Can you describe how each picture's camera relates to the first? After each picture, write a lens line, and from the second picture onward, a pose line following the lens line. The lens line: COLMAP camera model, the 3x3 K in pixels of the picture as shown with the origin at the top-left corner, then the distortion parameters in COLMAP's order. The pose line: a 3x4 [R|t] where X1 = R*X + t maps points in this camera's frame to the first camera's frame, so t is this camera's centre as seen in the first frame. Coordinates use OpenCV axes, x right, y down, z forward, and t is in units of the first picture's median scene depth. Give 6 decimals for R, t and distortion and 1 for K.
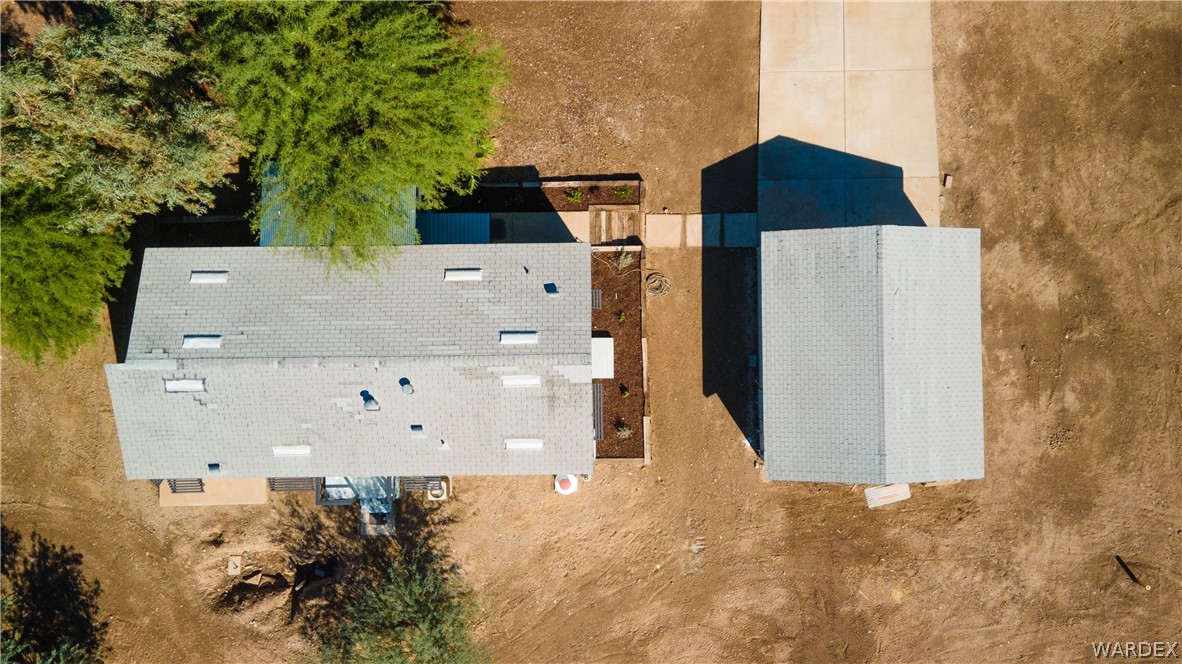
lens RADIAL K [[833.8, 0, 590.1], [0, 833.8, 329.2], [0, 0, 1]] dist [0.035120, -0.000599]
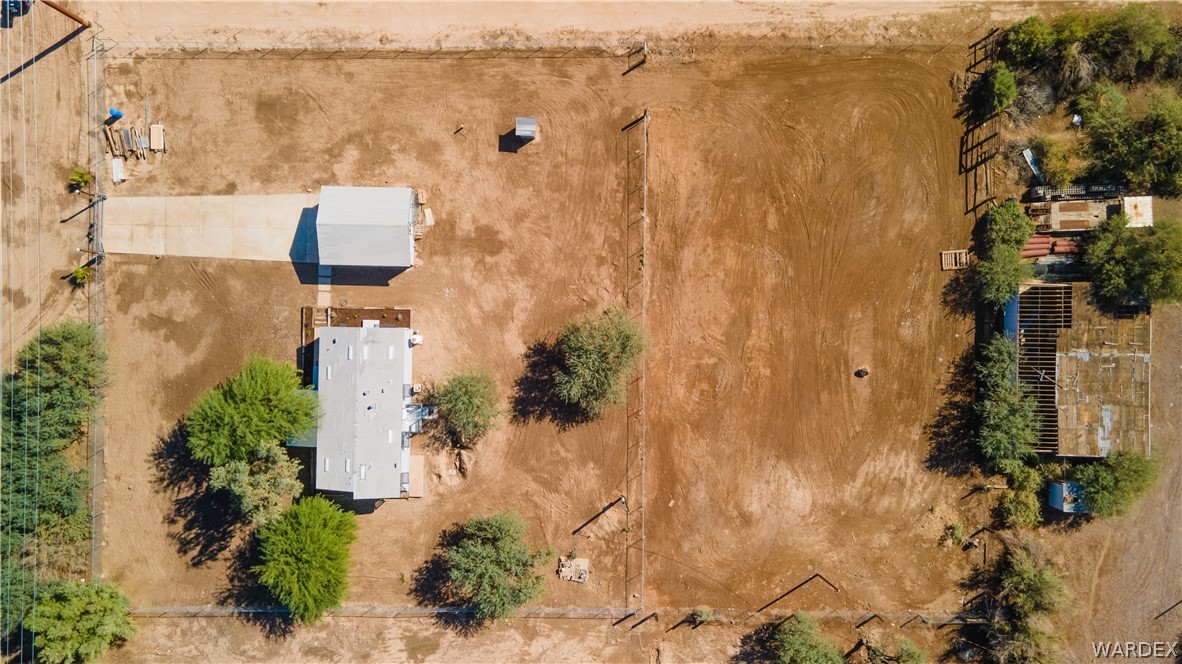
lens RADIAL K [[833.8, 0, 593.8], [0, 833.8, 330.3], [0, 0, 1]] dist [0.035120, -0.000599]
pose [[0.032677, -0.999006, 0.030321, -0.059691], [0.999453, 0.032506, -0.006132, 0.740637], [0.005140, 0.030505, 0.999521, -1.594007]]
